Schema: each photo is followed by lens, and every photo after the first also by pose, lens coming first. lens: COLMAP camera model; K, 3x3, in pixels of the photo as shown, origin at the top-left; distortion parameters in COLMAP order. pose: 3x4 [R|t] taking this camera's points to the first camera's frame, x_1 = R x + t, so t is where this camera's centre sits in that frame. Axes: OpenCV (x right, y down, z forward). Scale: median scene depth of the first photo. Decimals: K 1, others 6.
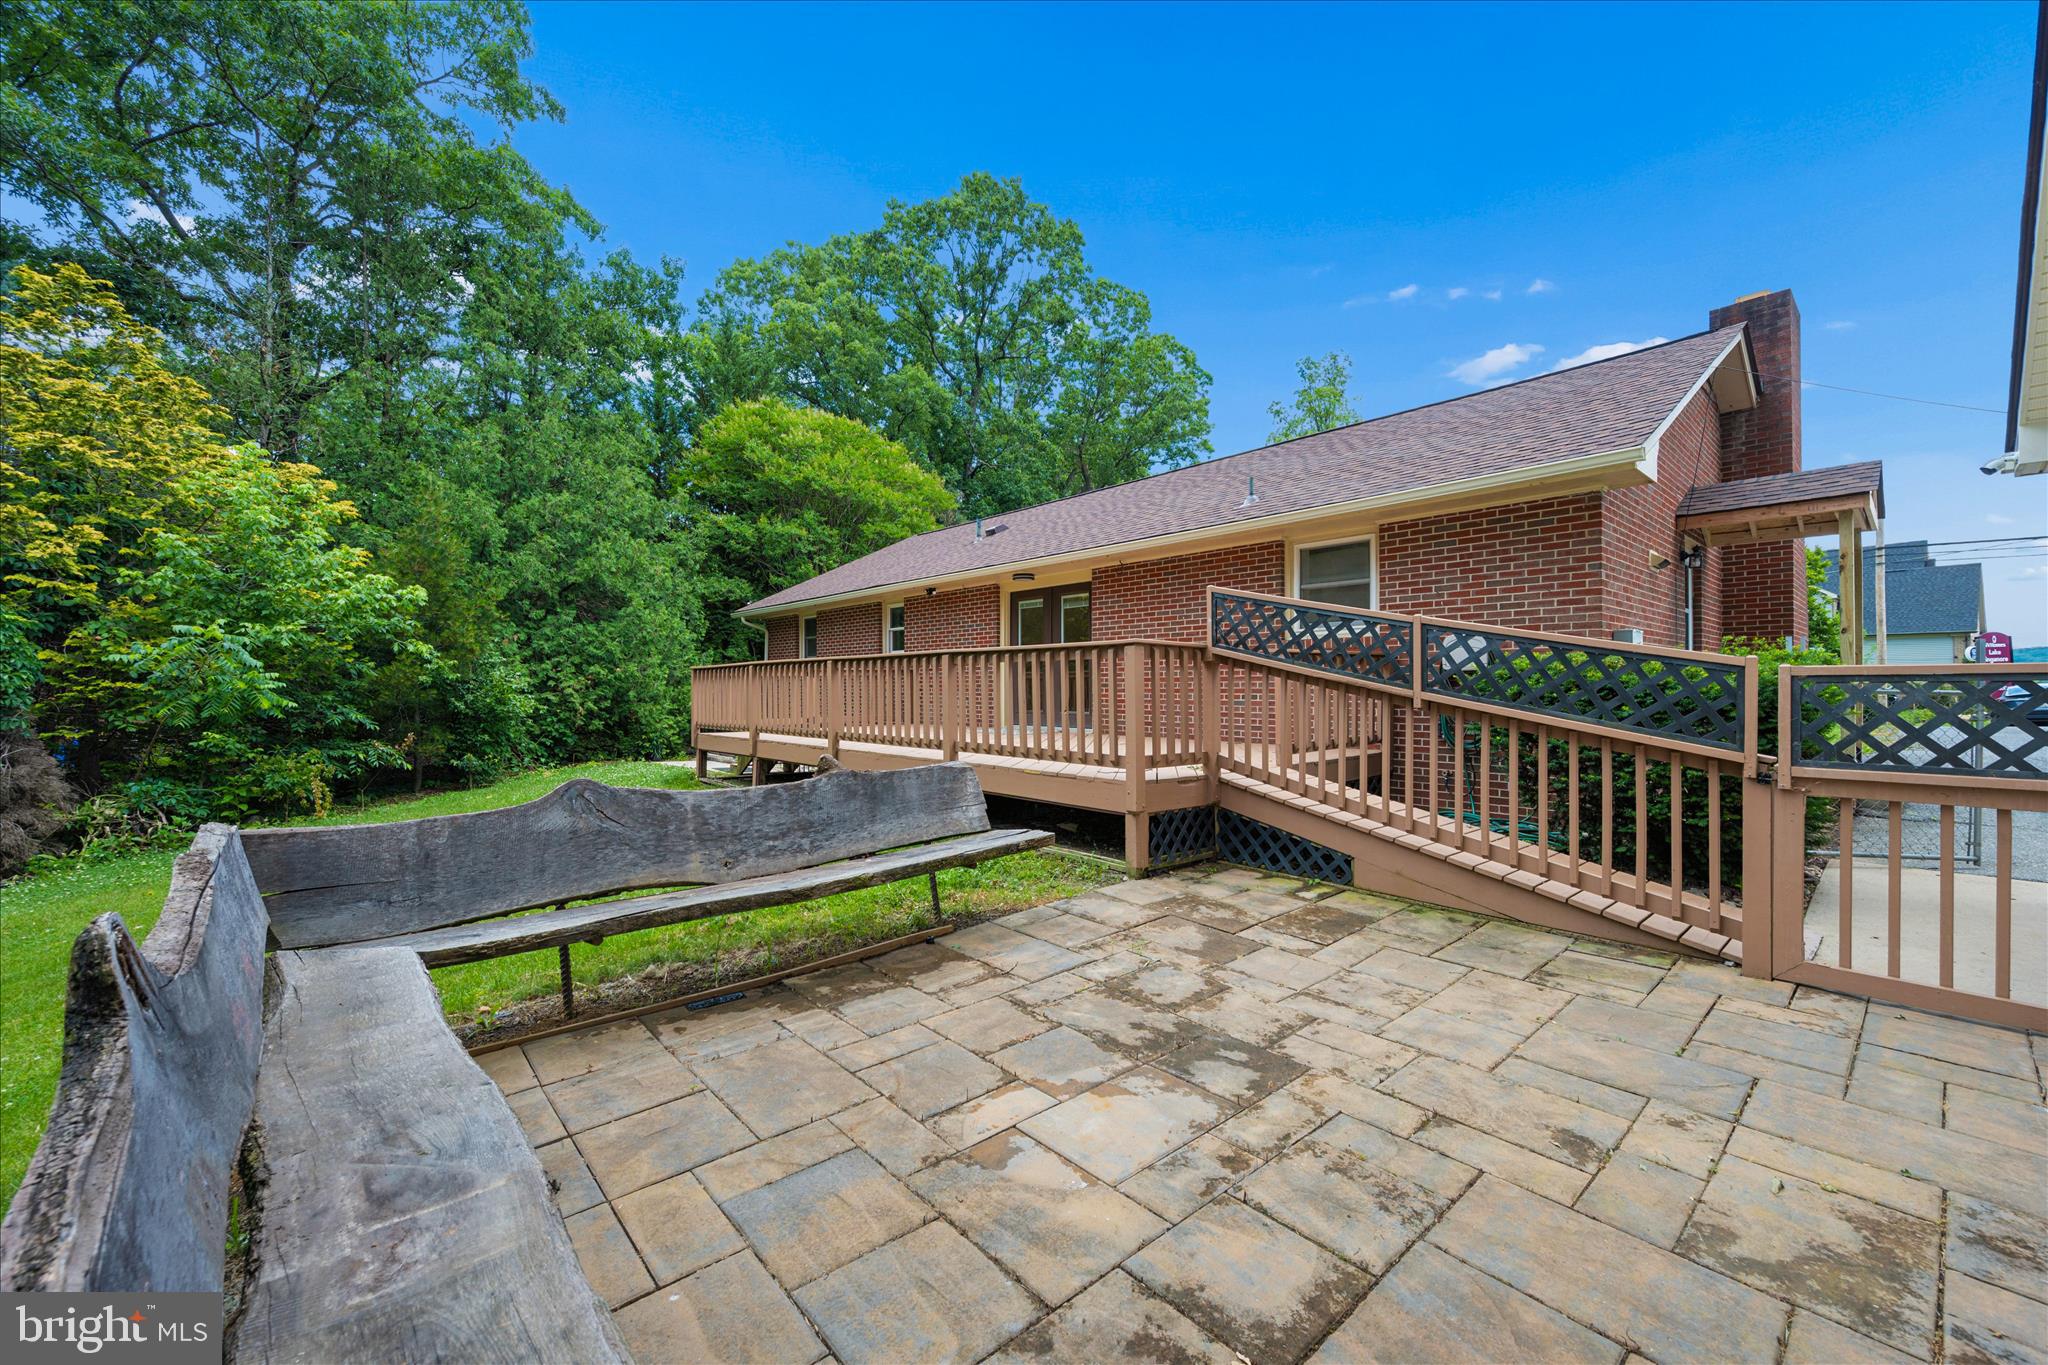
lens RADIAL K [[802.4, 0, 1023.2], [0, 802.4, 688.2], [0, 0, 1]] dist [-0.001290, -0.000217]
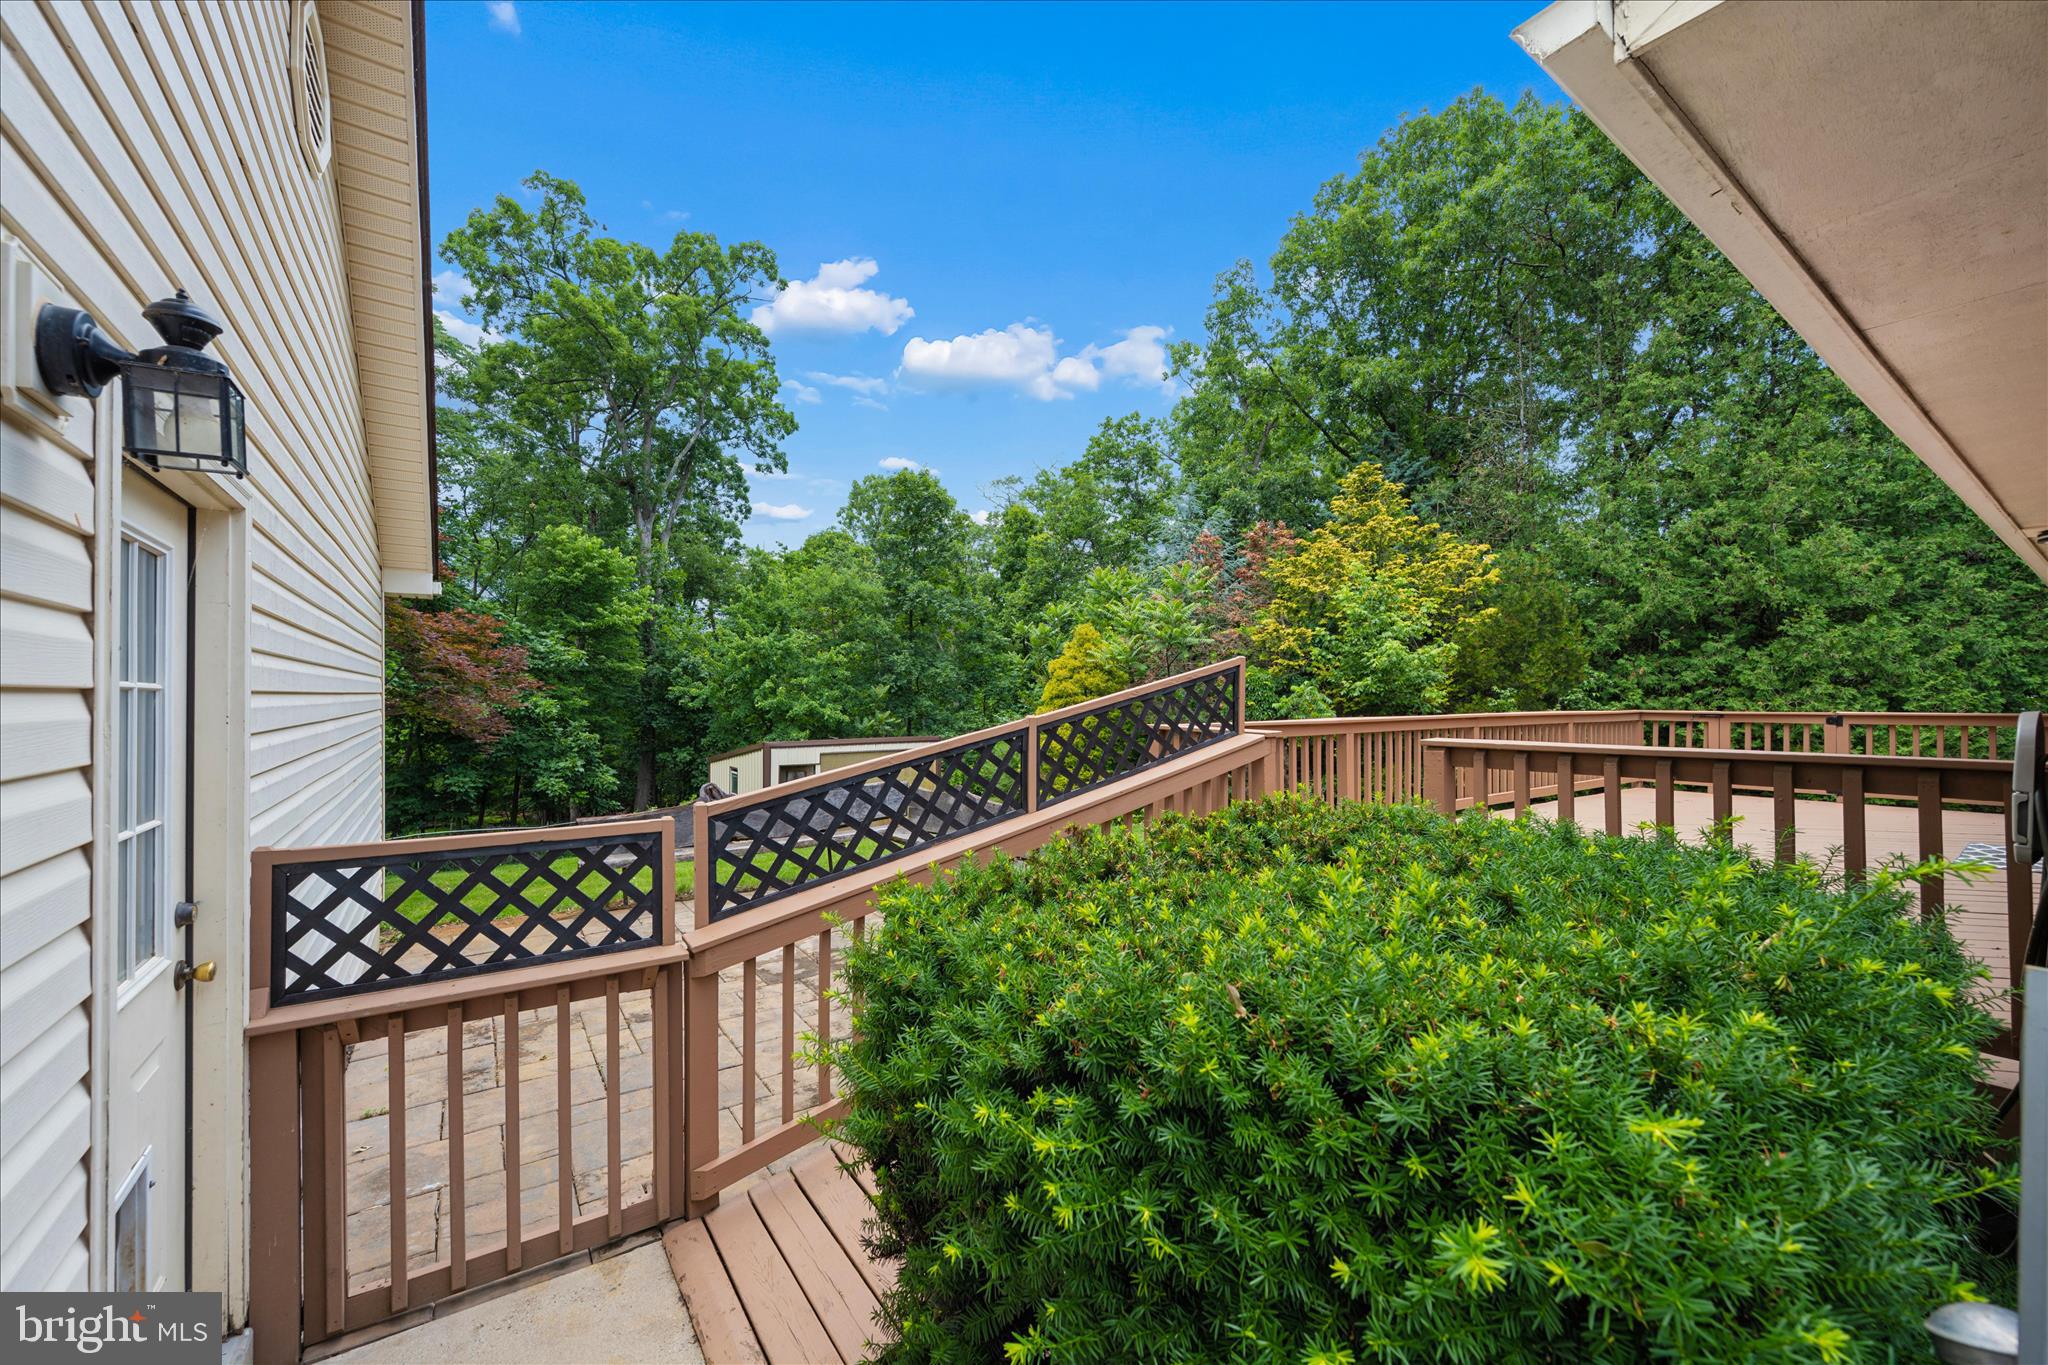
lens RADIAL K [[802.4, 0, 1023.2], [0, 802.4, 688.2], [0, 0, 1]] dist [-0.001290, -0.000217]
pose [[-0.107784, -0.003880, -0.994167, 0.858619], [0.000367, 0.999992, -0.003943, -0.078228], [0.994174, -0.000790, -0.107782, 0.723249]]
